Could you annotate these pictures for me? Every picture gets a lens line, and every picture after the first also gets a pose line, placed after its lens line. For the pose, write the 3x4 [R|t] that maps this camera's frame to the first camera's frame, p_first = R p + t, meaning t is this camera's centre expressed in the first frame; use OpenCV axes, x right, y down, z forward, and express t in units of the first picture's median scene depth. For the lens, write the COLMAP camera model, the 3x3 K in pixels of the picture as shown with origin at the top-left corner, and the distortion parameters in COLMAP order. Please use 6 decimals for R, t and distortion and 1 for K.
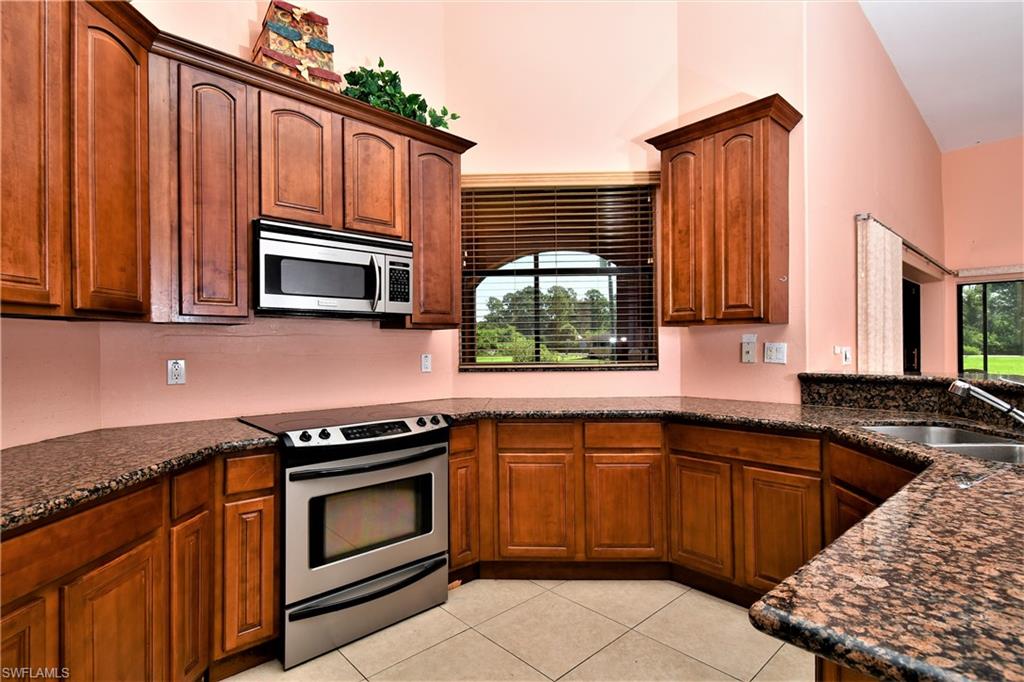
lens RADIAL K [[500.4, 0, 510.2], [0, 500.4, 343.6], [0, 0, 1]] dist [-0.001807, -0.002167]
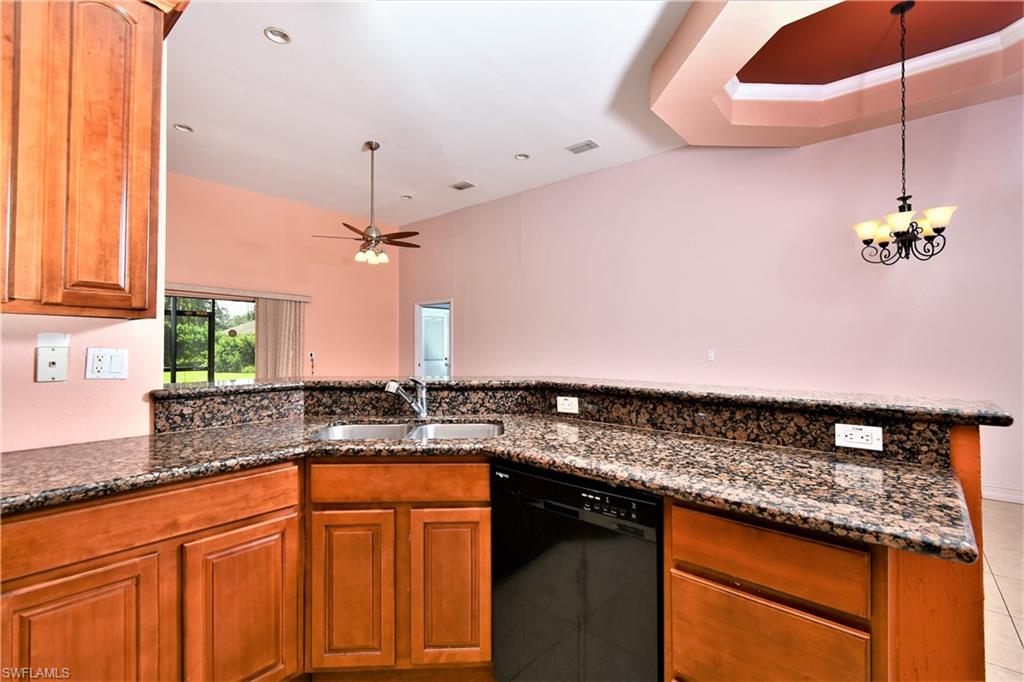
lens RADIAL K [[454.8, 0, 515.9], [0, 454.8, 344.4], [0, 0, 1]] dist [0.002870, -0.001580]
pose [[-0.128023, 0.015274, 0.991654, -0.147016], [-0.001145, 0.999878, -0.015548, 0.002656], [-0.991770, -0.003126, -0.127990, 0.621139]]
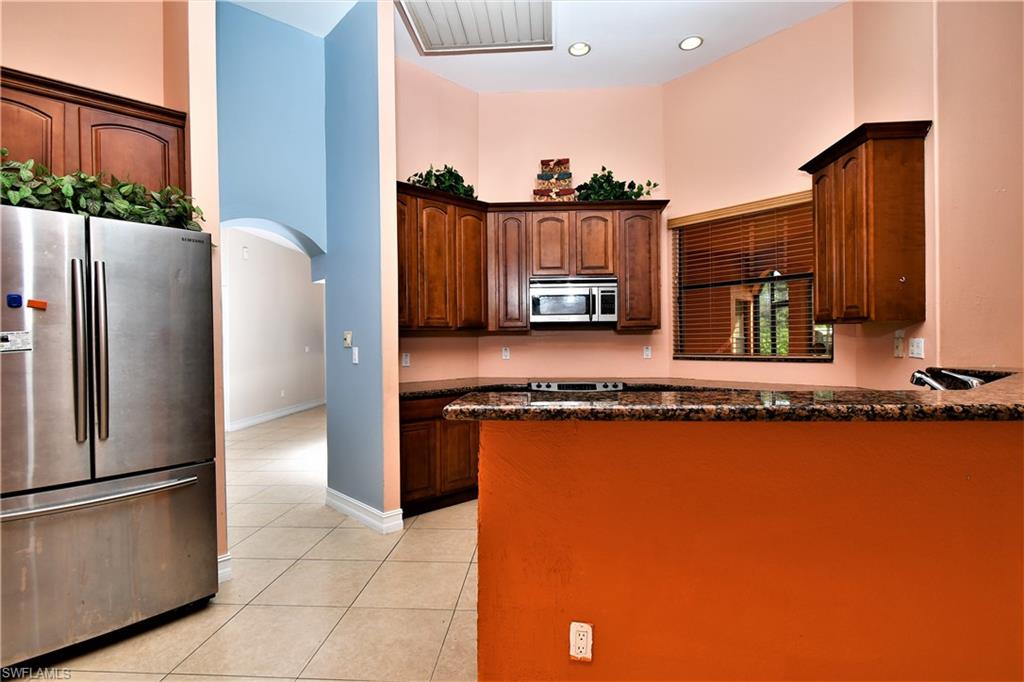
lens RADIAL K [[500.4, 0, 514.2], [0, 500.4, 339.6], [0, 0, 1]] dist [-0.001807, -0.002167]
pose [[0.677573, -0.000453, -0.735456, 0.824803], [0.006152, 0.999968, 0.005052, -0.010841], [0.735430, -0.007948, 0.677554, -0.368062]]
